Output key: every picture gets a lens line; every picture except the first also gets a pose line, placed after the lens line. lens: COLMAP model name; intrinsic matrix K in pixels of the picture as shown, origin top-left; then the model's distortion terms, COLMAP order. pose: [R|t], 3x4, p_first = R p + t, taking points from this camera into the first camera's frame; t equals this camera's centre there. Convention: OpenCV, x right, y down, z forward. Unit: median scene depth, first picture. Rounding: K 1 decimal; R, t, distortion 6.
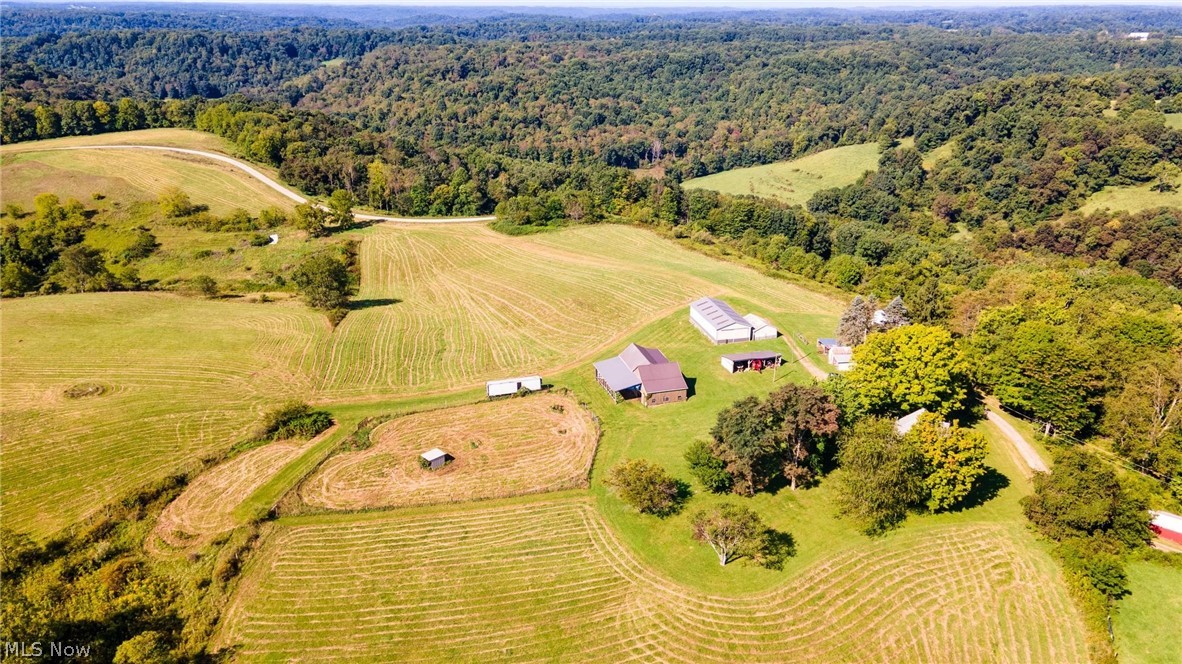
lens RADIAL K [[865.0, 0, 585.1], [0, 865.0, 323.7], [0, 0, 1]] dist [0.027881, 0.030487]
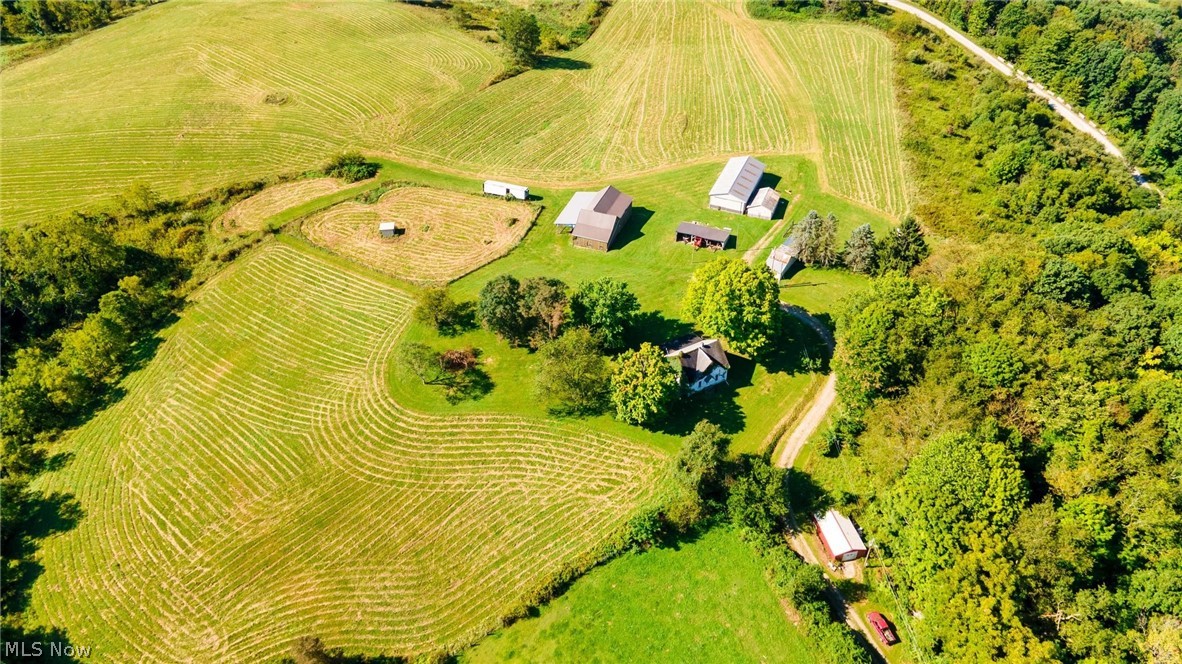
lens RADIAL K [[865.0, 0, 589.0], [0, 865.0, 329.9], [0, 0, 1]] dist [0.027881, 0.030487]
pose [[0.798453, 0.391766, -0.457157, 0.342128], [-0.203125, 0.890096, 0.408007, -0.144727], [0.566757, -0.232914, 0.790277, 0.034485]]
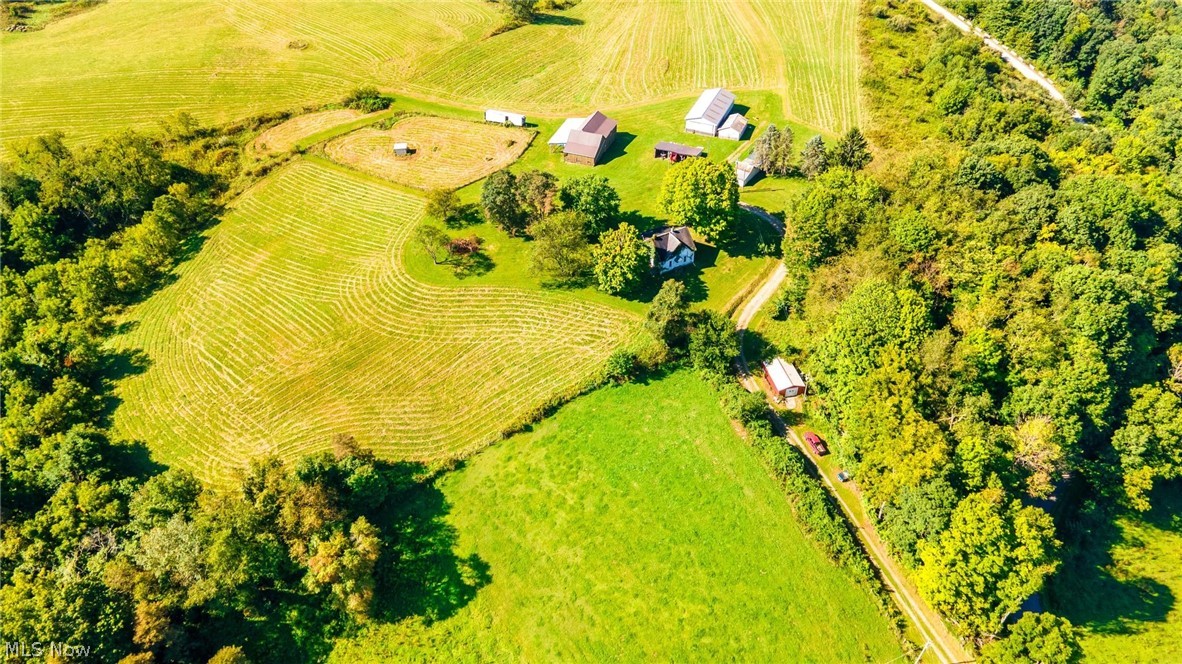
lens RADIAL K [[865.0, 0, 588.3], [0, 865.0, 331.1], [0, 0, 1]] dist [0.027881, 0.030487]
pose [[0.797537, 0.392845, -0.457830, 0.416239], [-0.202527, 0.889222, 0.410204, -0.115186], [0.568259, -0.234430, 0.788749, -0.043139]]
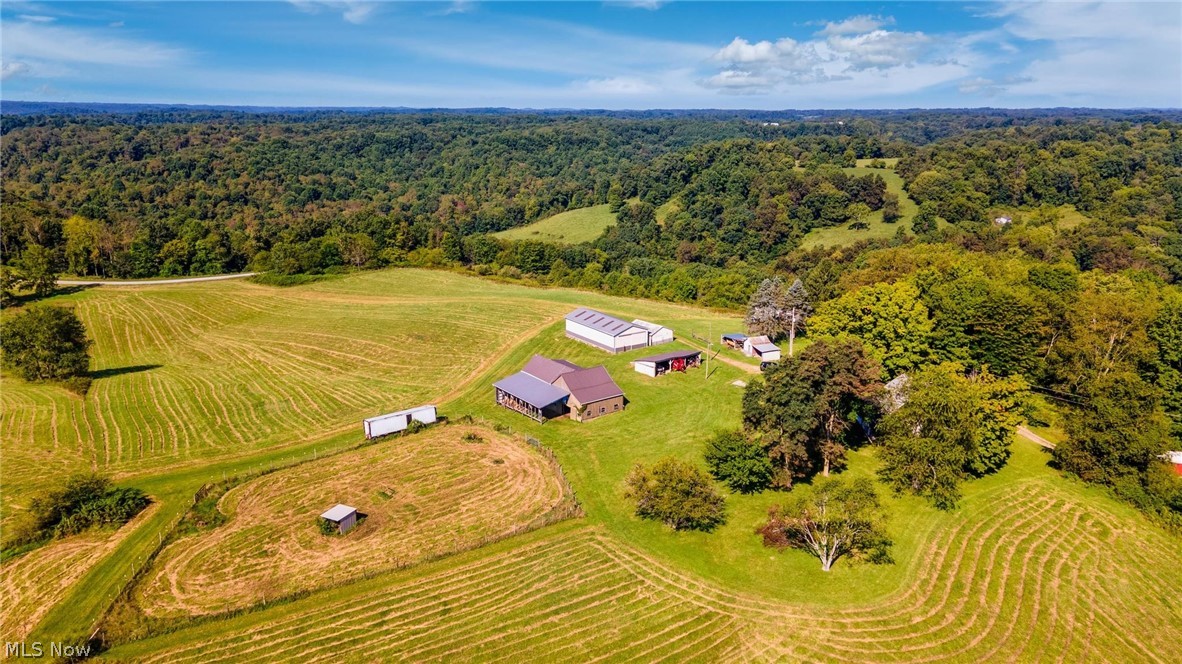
lens RADIAL K [[865.0, 0, 586.1], [0, 865.0, 326.5], [0, 0, 1]] dist [0.027881, 0.030487]
pose [[0.936238, -0.083838, 0.341217, -0.097324], [0.119393, 0.989242, -0.084534, 0.039569], [-0.330459, 0.119883, 0.936176, 0.124755]]
